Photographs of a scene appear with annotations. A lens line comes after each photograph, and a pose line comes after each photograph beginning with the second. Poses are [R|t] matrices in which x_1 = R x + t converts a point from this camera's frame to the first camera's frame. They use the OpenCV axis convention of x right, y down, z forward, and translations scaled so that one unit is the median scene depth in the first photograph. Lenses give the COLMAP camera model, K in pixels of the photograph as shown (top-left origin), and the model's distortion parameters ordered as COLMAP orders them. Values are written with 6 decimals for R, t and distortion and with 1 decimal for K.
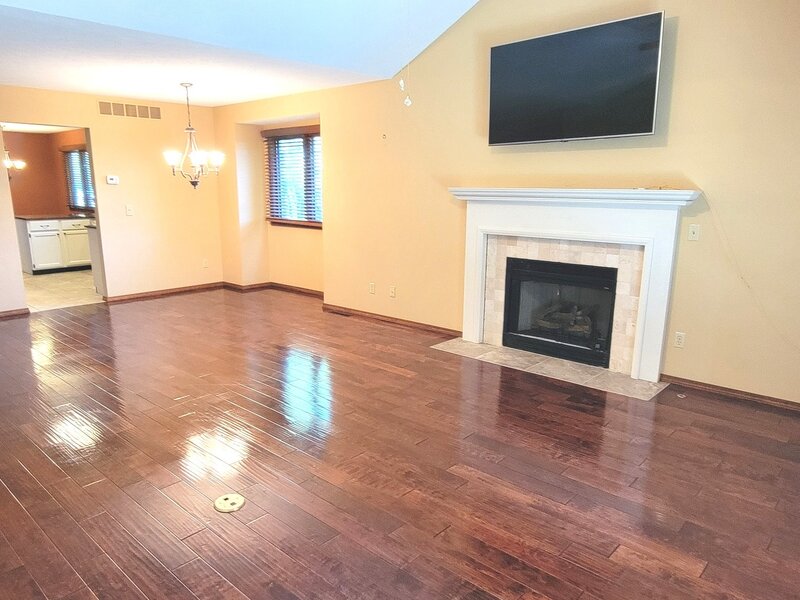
lens RADIAL K [[562.3, 0, 398.2], [0, 562.3, 302.4], [0, 0, 1]] dist [0.004123, -0.003299]
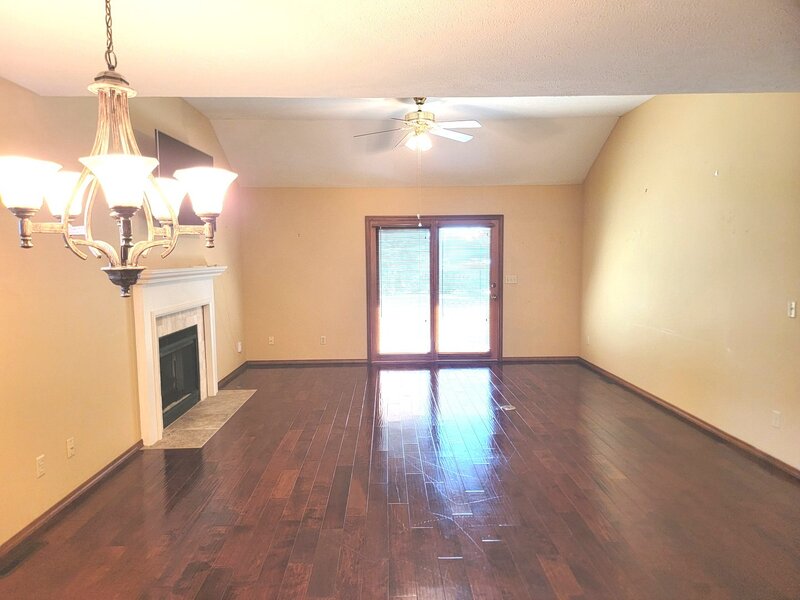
lens RADIAL K [[544.5, 0, 399.3], [0, 544.5, 301.2], [0, 0, 1]] dist [0.036357, -0.008541]
pose [[-0.682624, -0.062482, 0.728094, -0.830107], [0.151028, 0.962765, 0.224217, -0.310560], [-0.714993, 0.263018, -0.647770, 1.370147]]
